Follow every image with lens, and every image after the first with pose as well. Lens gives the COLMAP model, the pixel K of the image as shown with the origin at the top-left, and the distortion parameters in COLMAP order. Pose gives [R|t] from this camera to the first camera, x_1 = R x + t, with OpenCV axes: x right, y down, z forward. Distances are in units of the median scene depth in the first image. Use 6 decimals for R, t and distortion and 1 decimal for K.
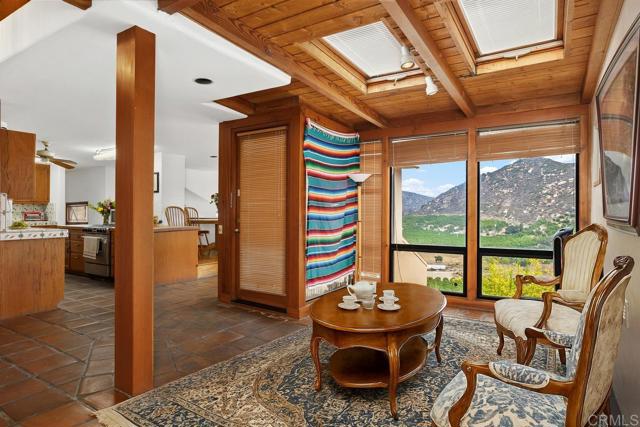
lens RADIAL K [[390.5, 0, 334.3], [0, 390.5, 209.4], [0, 0, 1]] dist [-0.003802, 0.000096]
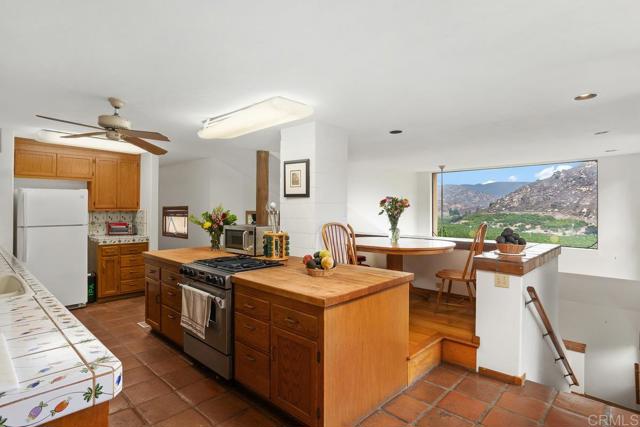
lens RADIAL K [[340.1, 0, 320.0], [0, 340.1, 206.8], [0, 0, 1]] dist [-0.027454, 0.002510]
pose [[0.981903, 0.006572, -0.189270, -0.292529], [-0.005681, 0.999970, 0.005247, -0.027328], [0.189299, -0.004077, 0.981911, 0.460236]]
